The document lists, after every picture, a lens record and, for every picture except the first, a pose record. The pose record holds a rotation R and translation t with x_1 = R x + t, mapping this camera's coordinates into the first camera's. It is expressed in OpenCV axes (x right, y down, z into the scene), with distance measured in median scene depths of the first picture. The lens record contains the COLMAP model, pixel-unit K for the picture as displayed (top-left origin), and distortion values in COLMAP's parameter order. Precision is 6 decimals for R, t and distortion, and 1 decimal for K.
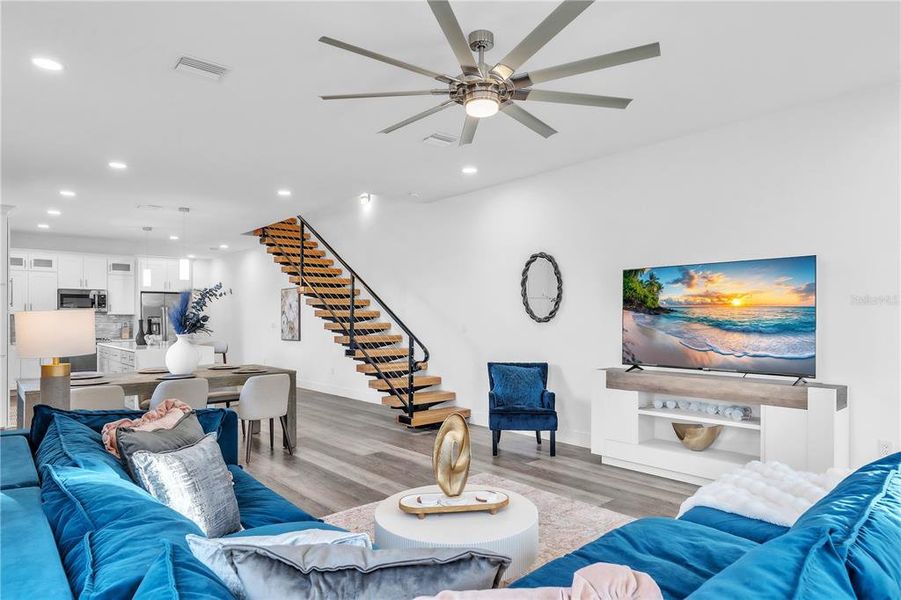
lens RADIAL K [[522.5, 0, 443.9], [0, 522.5, 313.6], [0, 0, 1]] dist [0.005635, -0.004924]
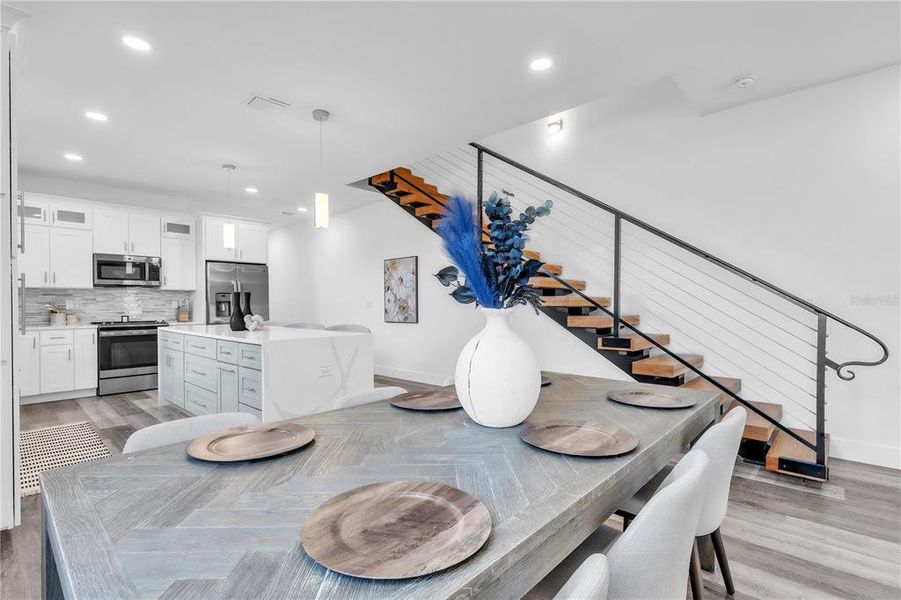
lens RADIAL K [[421.7, 0, 456.1], [0, 421.7, 304.3], [0, 0, 1]] dist [-0.015724, 0.000846]
pose [[0.993550, -0.001836, 0.113376, -0.296658], [0.000894, 0.999965, 0.008360, 0.018630], [-0.113388, -0.008205, 0.993517, 0.361541]]
